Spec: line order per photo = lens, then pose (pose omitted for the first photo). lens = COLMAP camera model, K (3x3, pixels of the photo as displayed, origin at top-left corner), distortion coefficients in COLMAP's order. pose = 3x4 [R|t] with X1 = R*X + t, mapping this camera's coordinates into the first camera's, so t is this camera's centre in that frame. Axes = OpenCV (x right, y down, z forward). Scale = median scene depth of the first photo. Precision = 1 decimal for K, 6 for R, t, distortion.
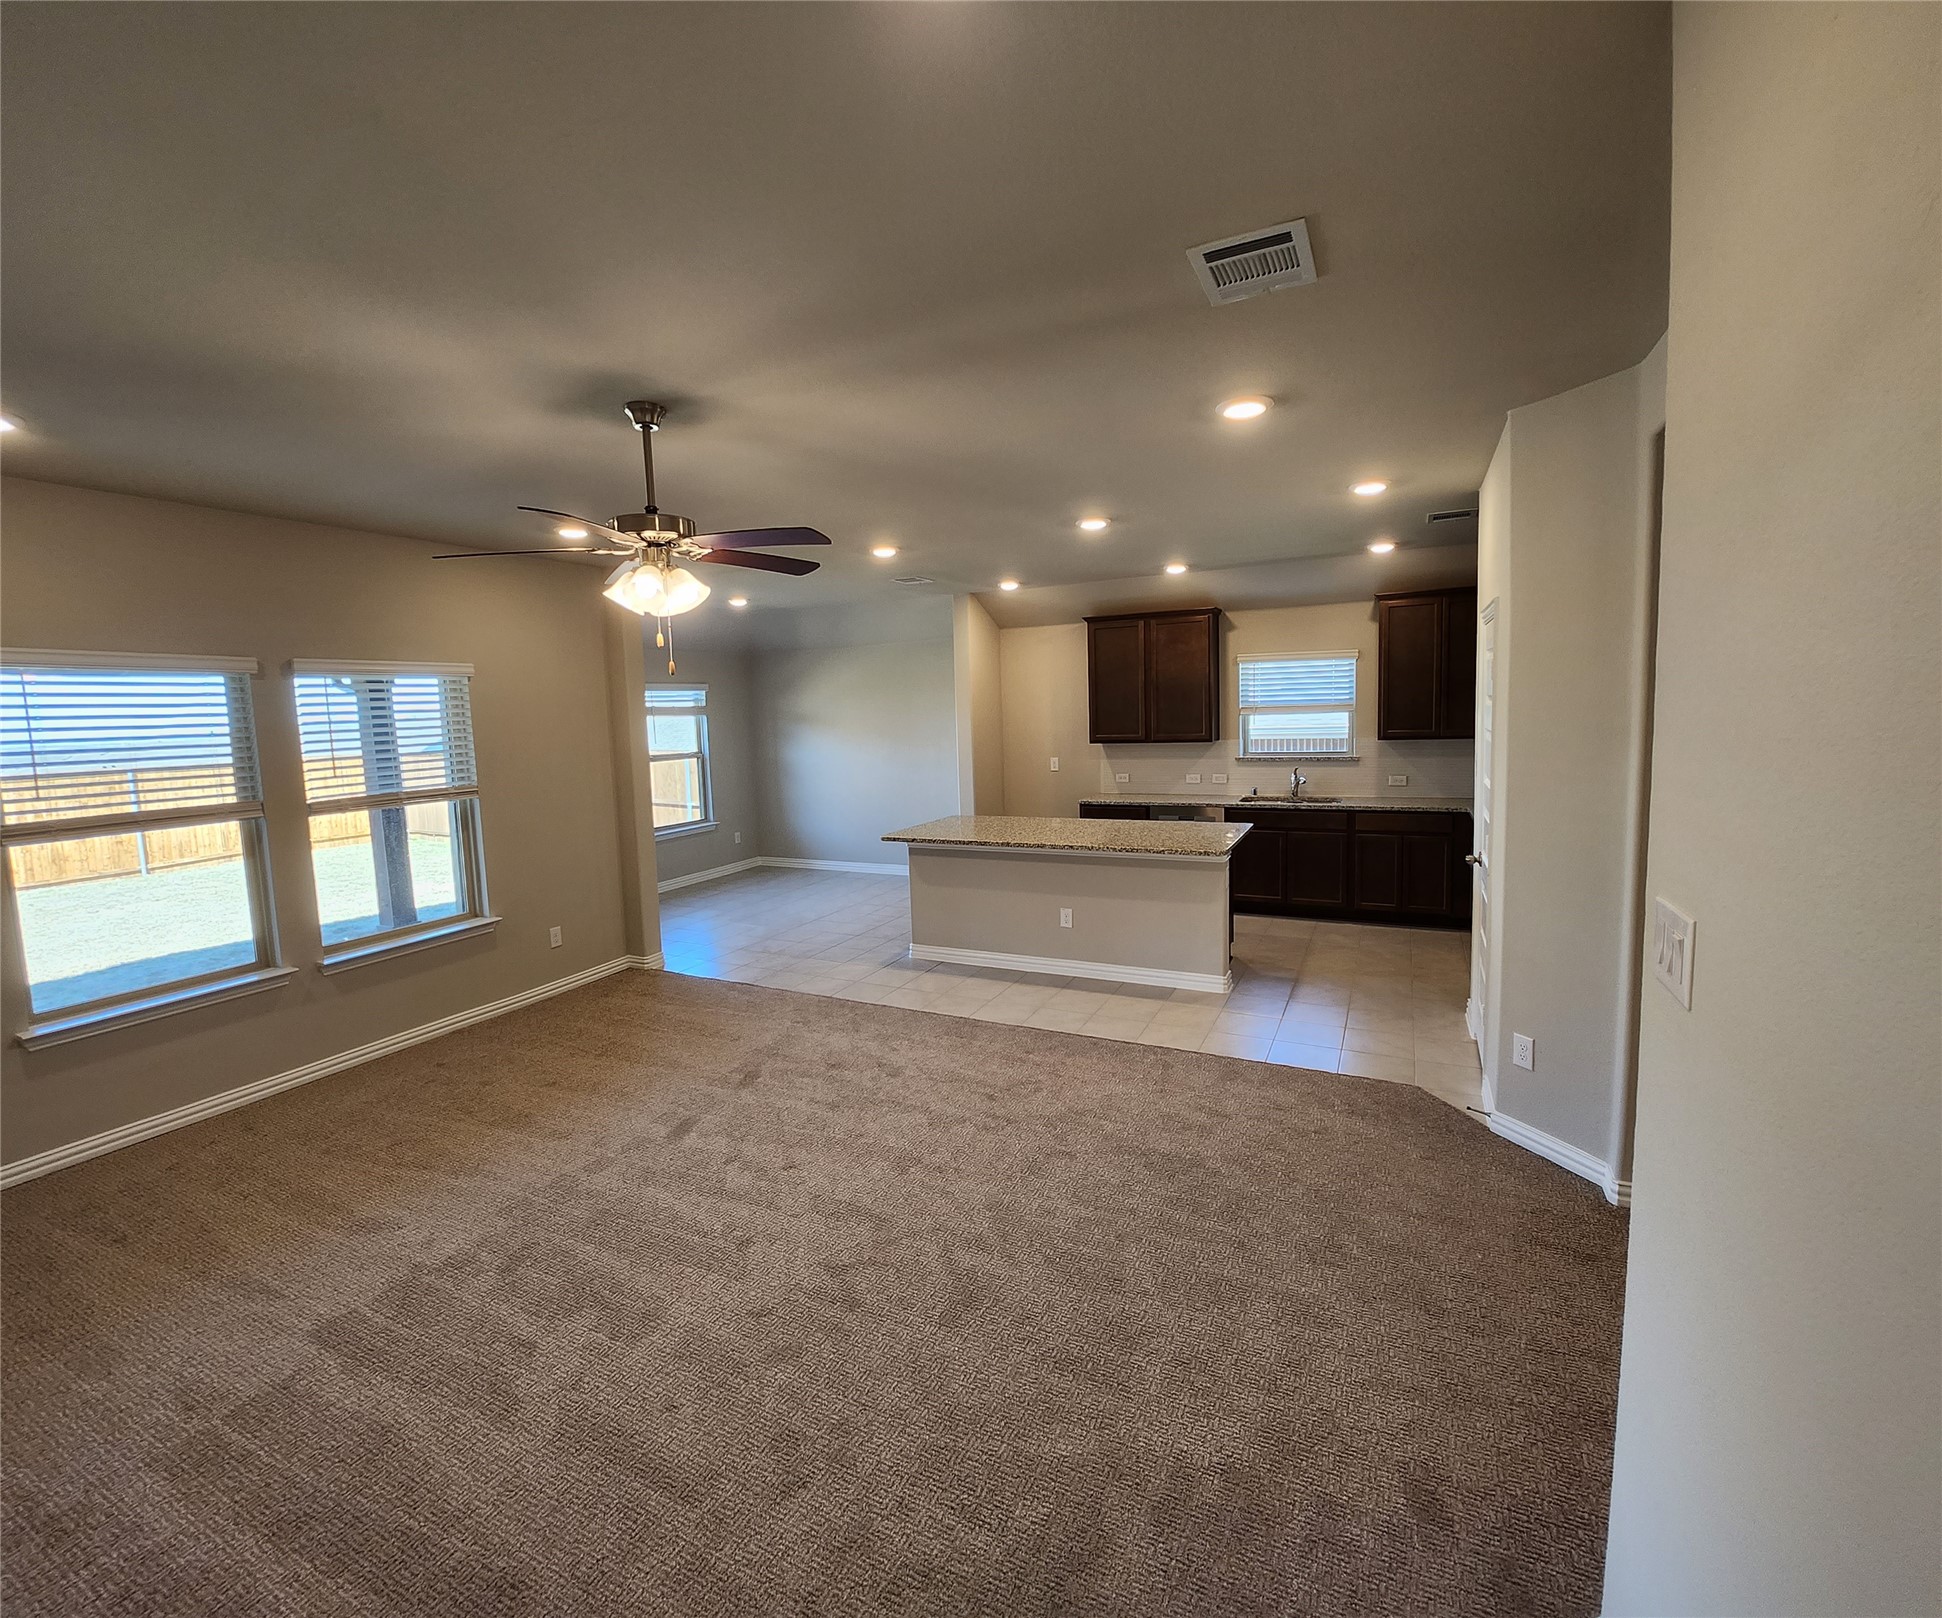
lens RADIAL K [[857.7, 0, 967.7], [0, 857.7, 806.3], [0, 0, 1]] dist [-0.015133, -0.002659]
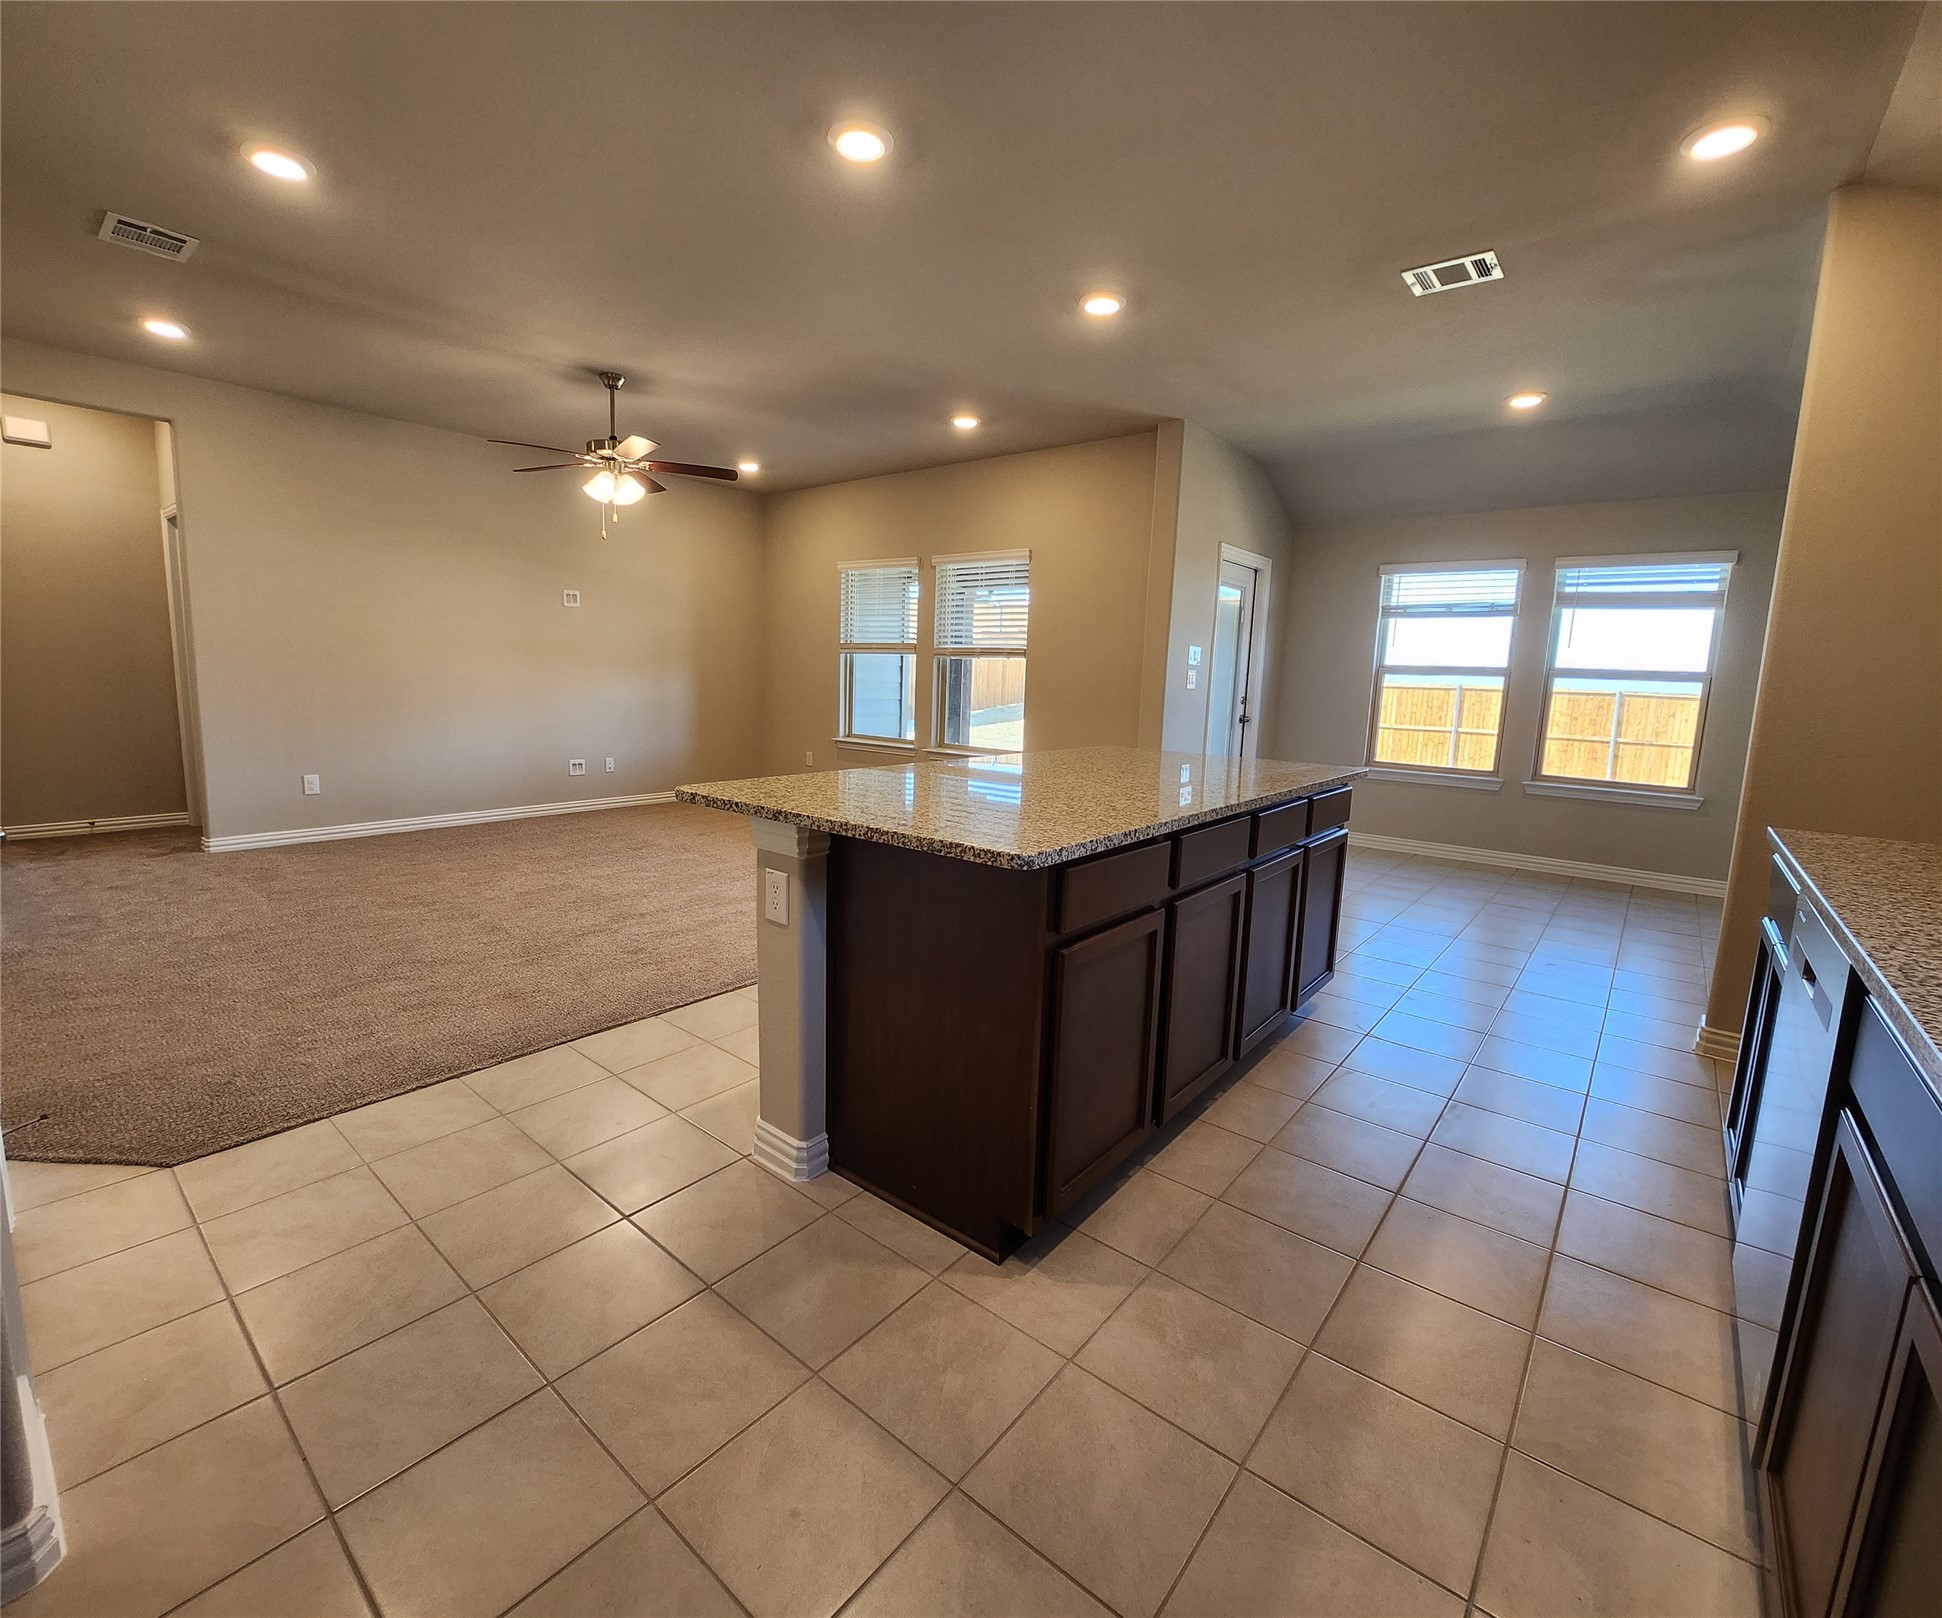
lens RADIAL K [[857.7, 0, 926.2], [0, 857.7, 793.3], [0, 0, 1]] dist [-0.015133, -0.002659]
pose [[-0.227955, 0.168359, -0.959006, 0.472638], [-0.133288, 0.970269, 0.202019, -0.037446], [0.964506, 0.173875, -0.198737, 0.793834]]
